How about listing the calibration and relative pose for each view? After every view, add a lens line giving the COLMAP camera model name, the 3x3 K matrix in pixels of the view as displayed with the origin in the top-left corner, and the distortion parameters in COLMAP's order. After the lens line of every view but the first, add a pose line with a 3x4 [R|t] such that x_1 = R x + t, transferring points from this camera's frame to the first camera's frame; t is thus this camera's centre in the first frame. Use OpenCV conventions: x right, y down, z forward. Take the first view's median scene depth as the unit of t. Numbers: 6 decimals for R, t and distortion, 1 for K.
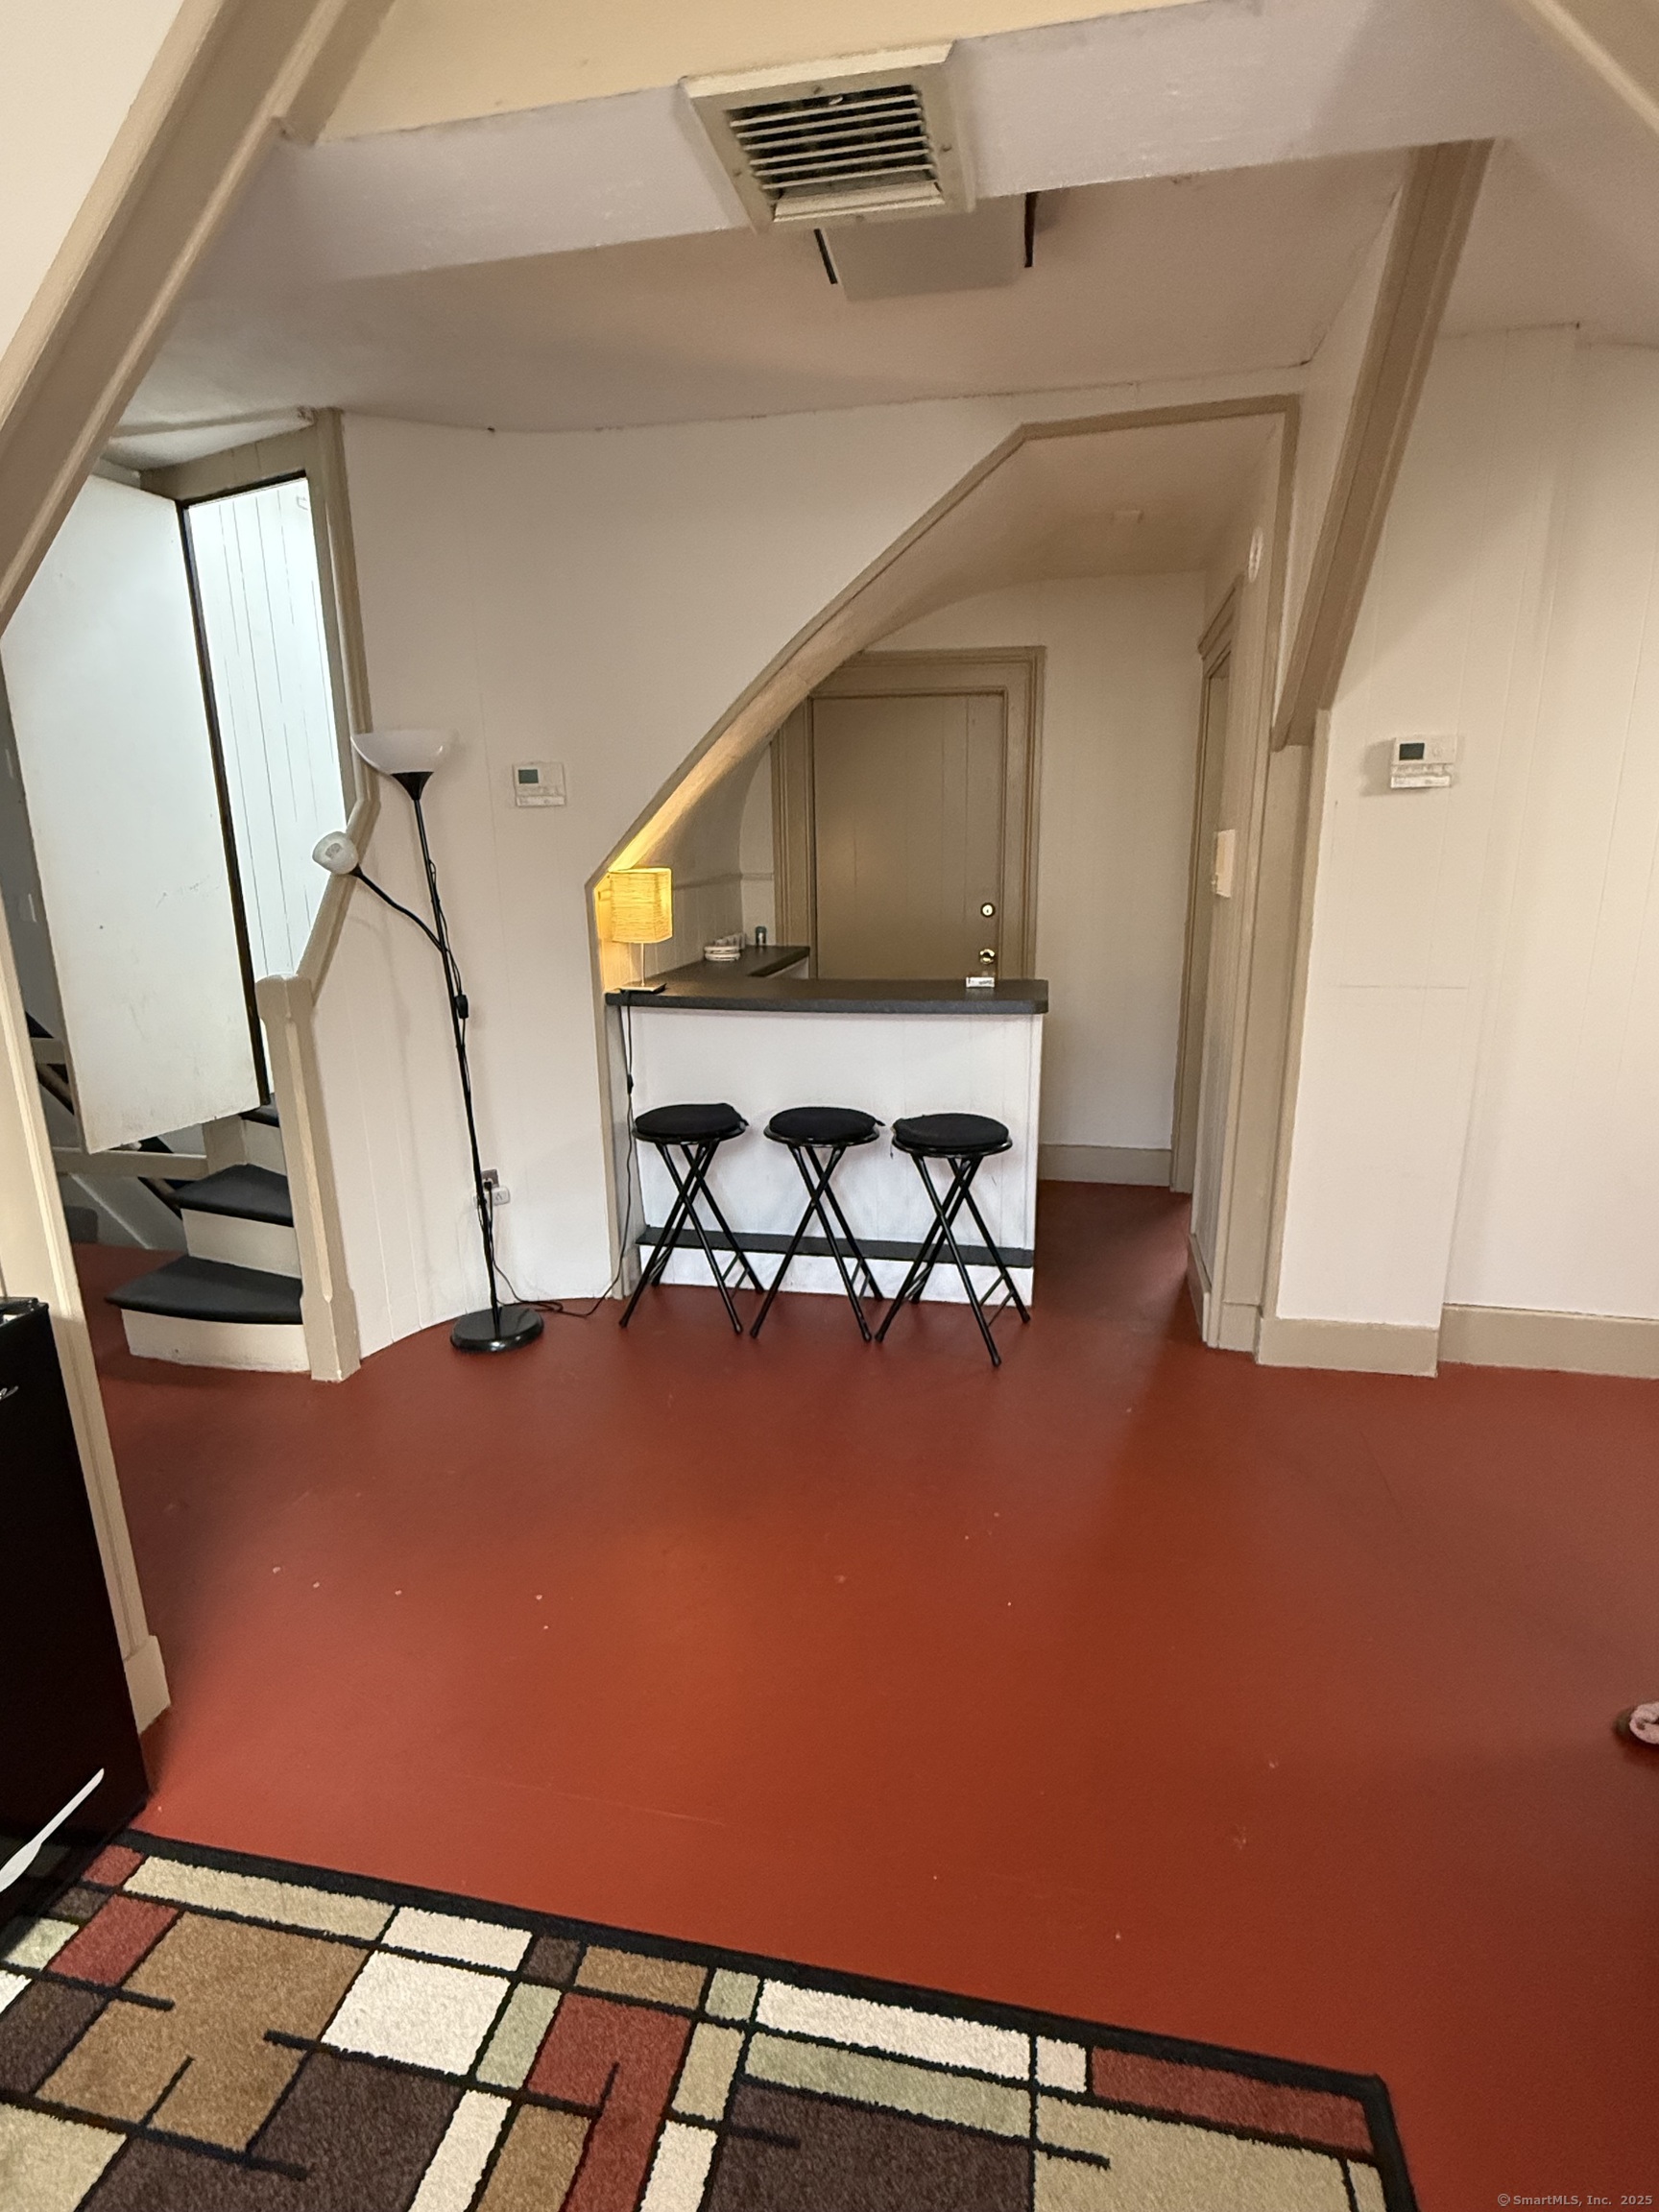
lens RADIAL K [[1090.0, 0, 829.7], [0, 1090.0, 1107.8], [0, 0, 1]] dist [-0.000632, -0.000084]
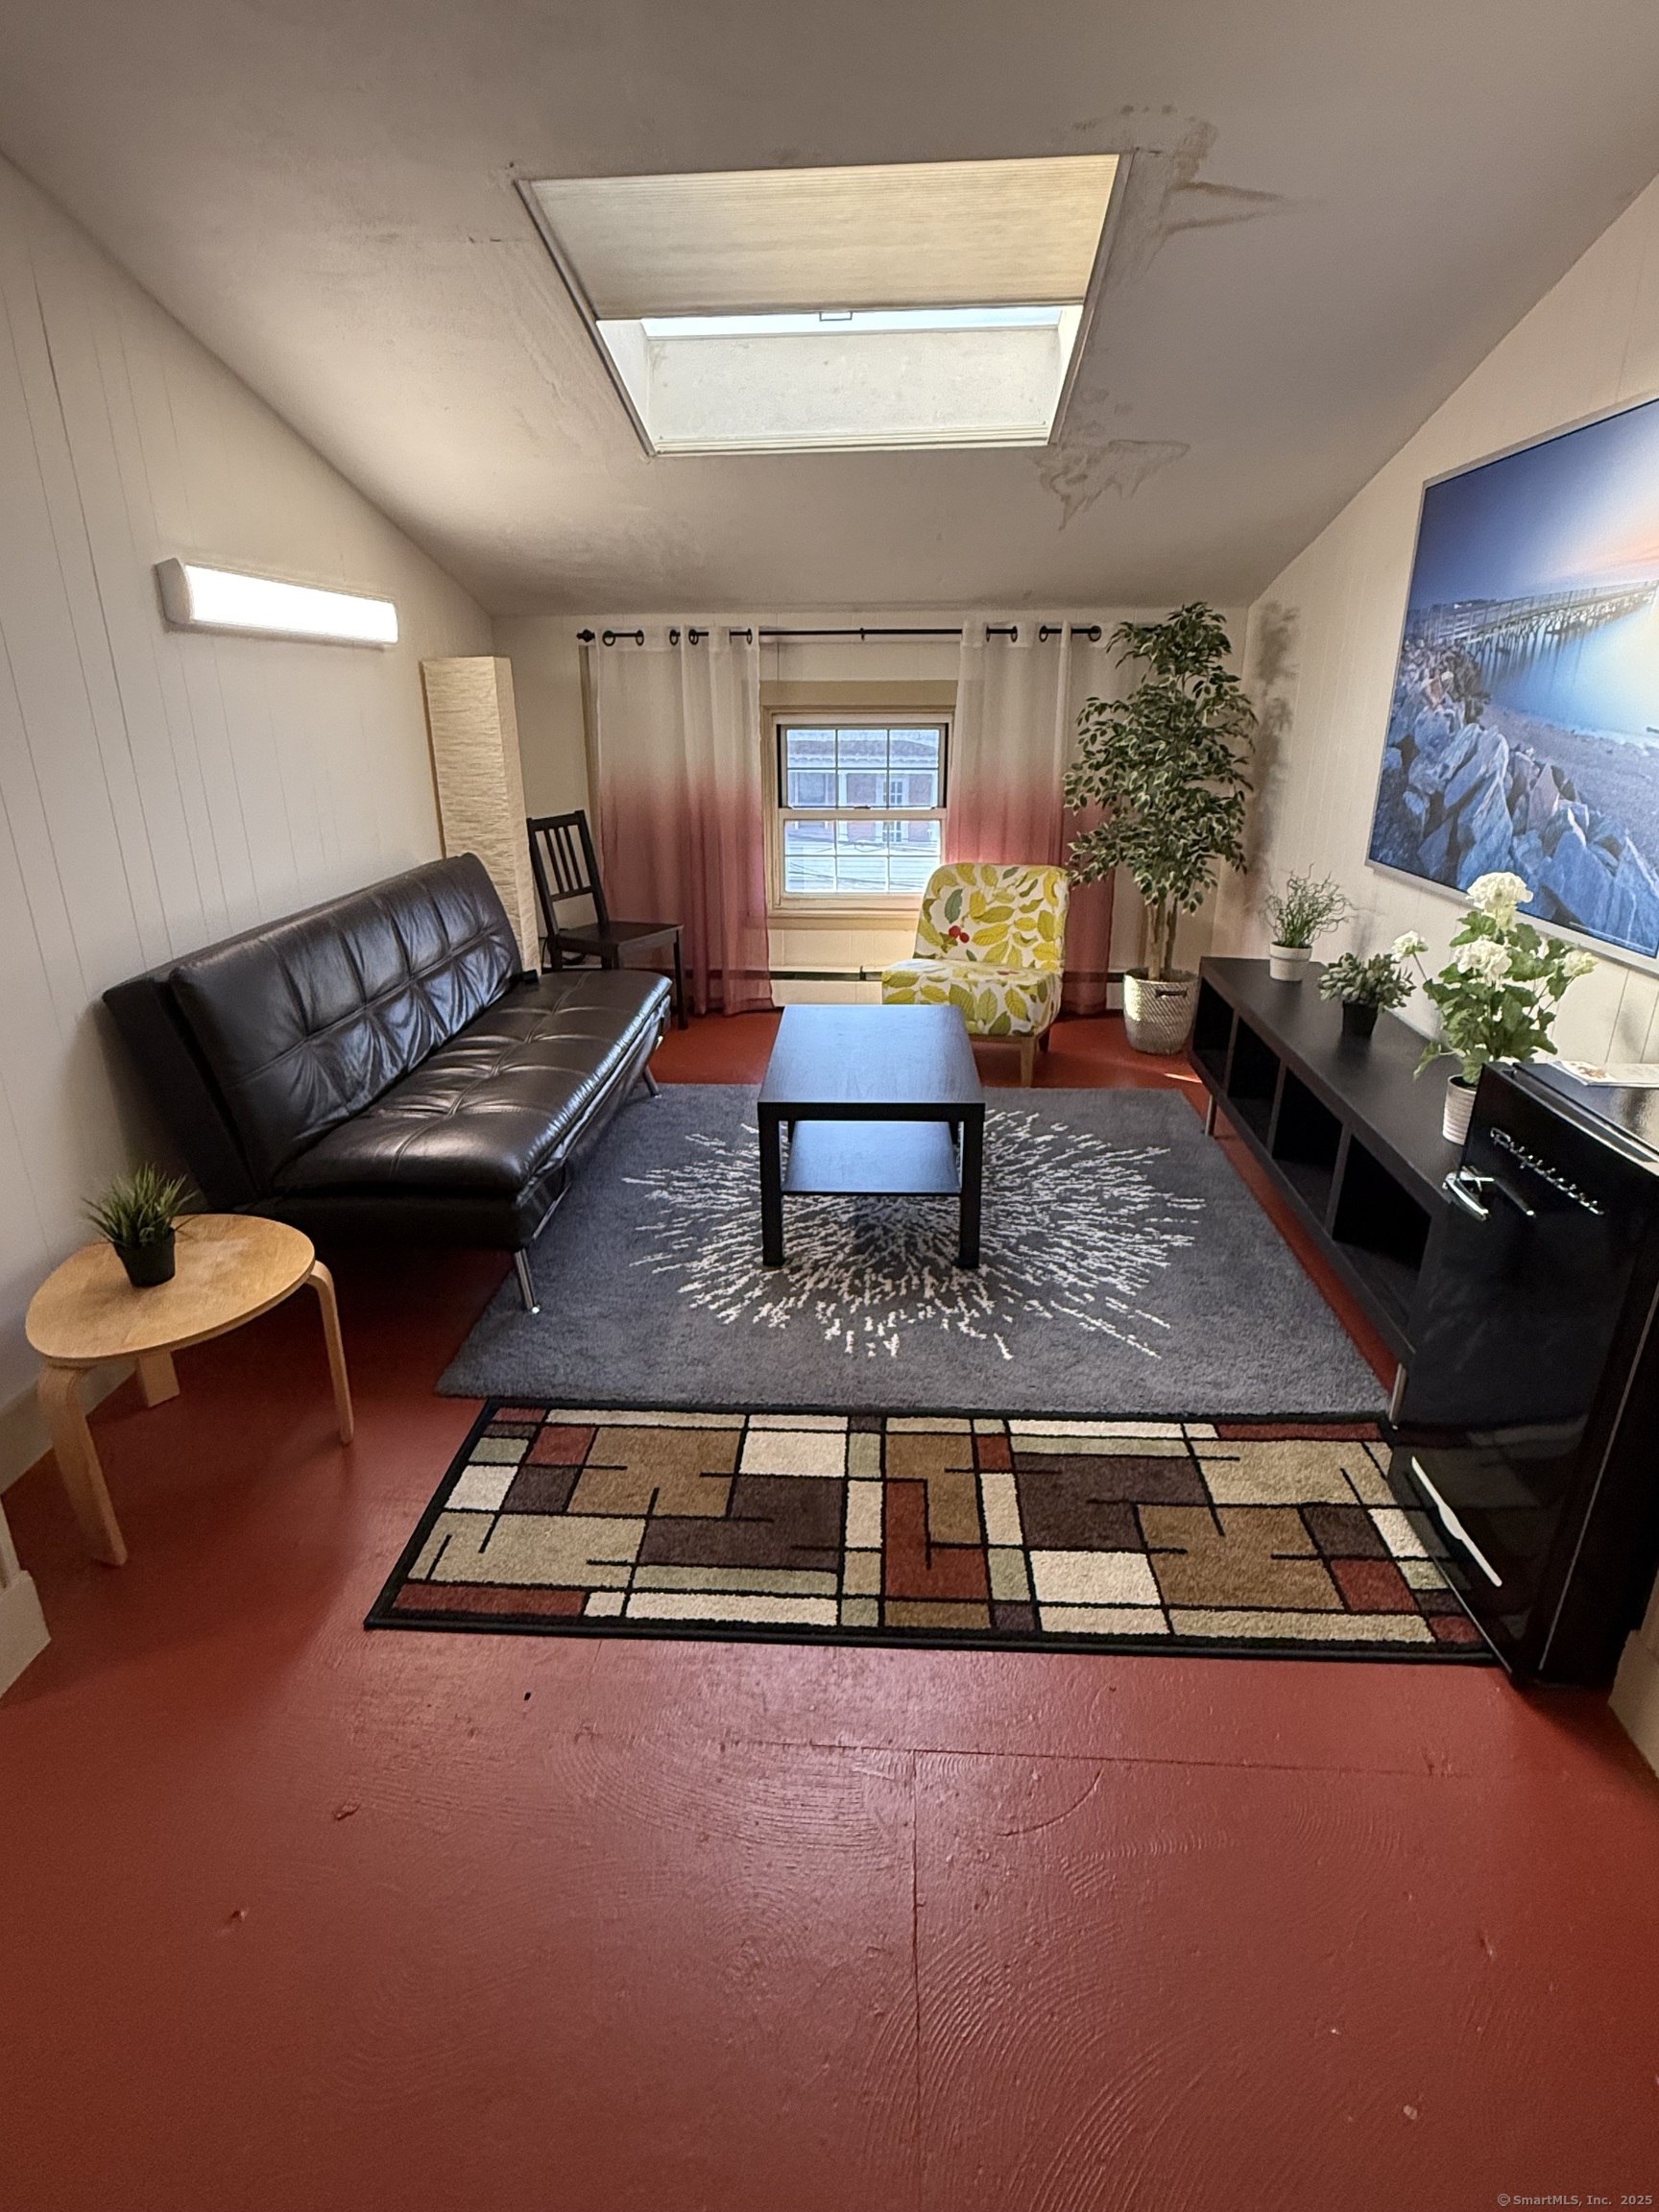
lens RADIAL K [[1185.6, 0, 825.7], [0, 1185.6, 1109.4], [0, 0, 1]] dist [0.004974, -0.000782]
pose [[-0.988570, 0.062233, -0.137318, 0.104733], [-0.025270, 0.829539, 0.557876, -0.443892], [0.148629, 0.554970, -0.818485, 1.874998]]
